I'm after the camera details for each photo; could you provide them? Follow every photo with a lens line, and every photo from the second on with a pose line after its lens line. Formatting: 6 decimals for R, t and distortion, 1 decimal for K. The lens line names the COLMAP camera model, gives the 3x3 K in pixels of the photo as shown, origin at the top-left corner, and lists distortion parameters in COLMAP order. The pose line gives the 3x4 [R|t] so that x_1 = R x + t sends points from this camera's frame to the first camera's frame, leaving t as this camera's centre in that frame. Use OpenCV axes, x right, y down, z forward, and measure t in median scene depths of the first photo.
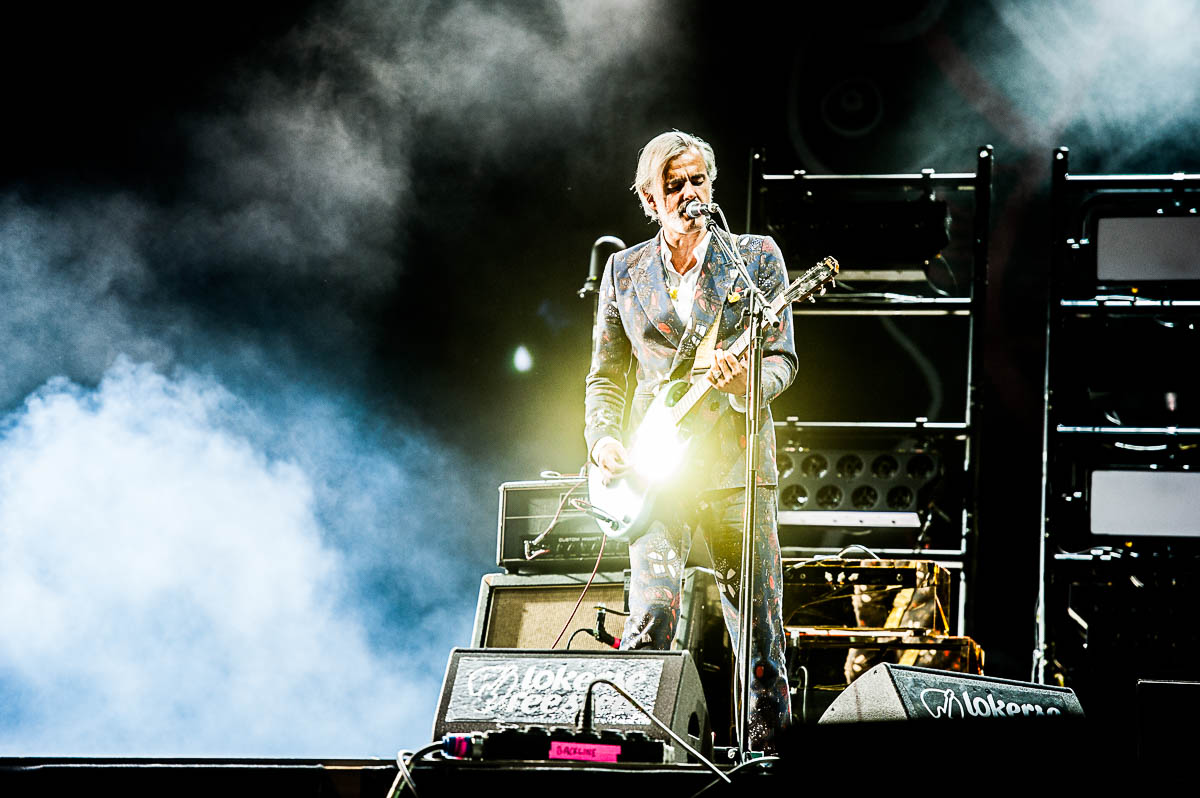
lens RADIAL K [[6007.3, 0, 600.0], [0, 6007.3, 399.1], [0, 0, 1]] dist [-0.265702, 0.000000]
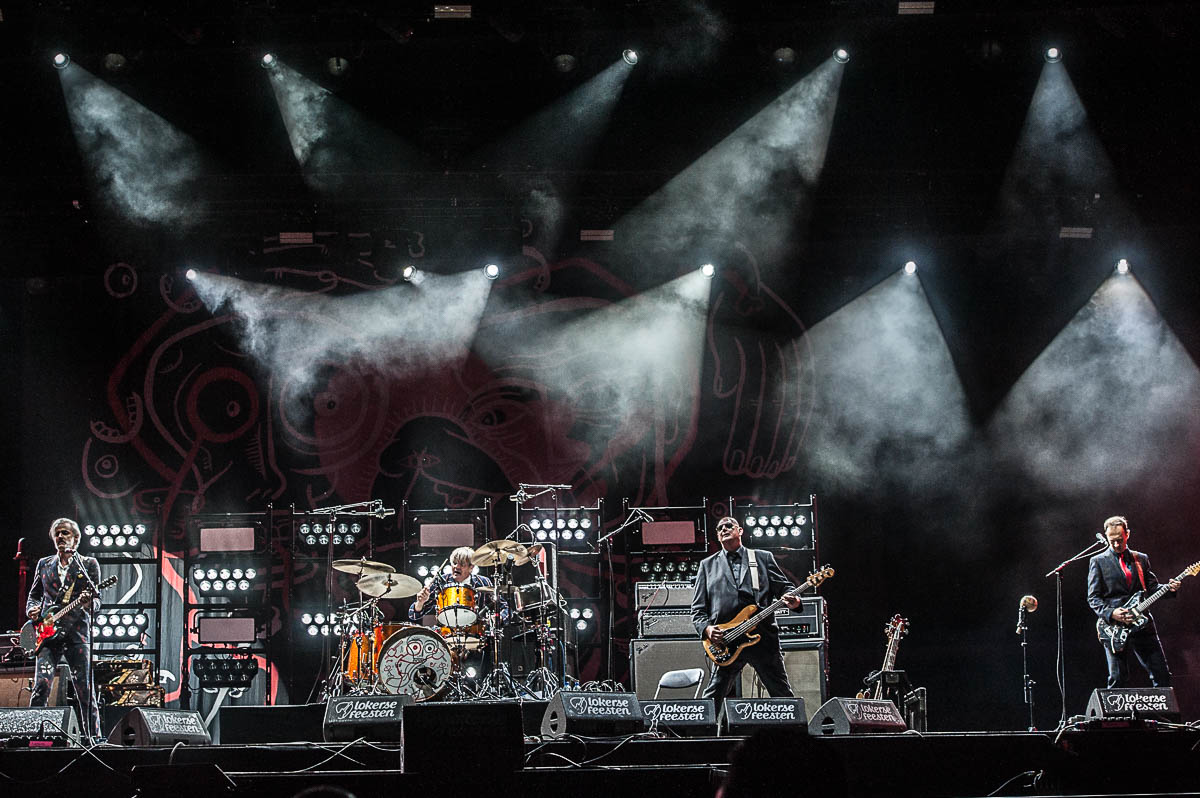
lens RADIAL K [[2431.8, 0, 599.9], [0, 2431.8, 398.5], [0, 0, 1]] dist [-0.156899, 0.000000]
pose [[0.969744, -0.008790, 0.243966, -0.019492], [0.024927, 0.997694, -0.063137, -0.025587], [-0.242848, 0.067308, 0.967726, -0.198889]]
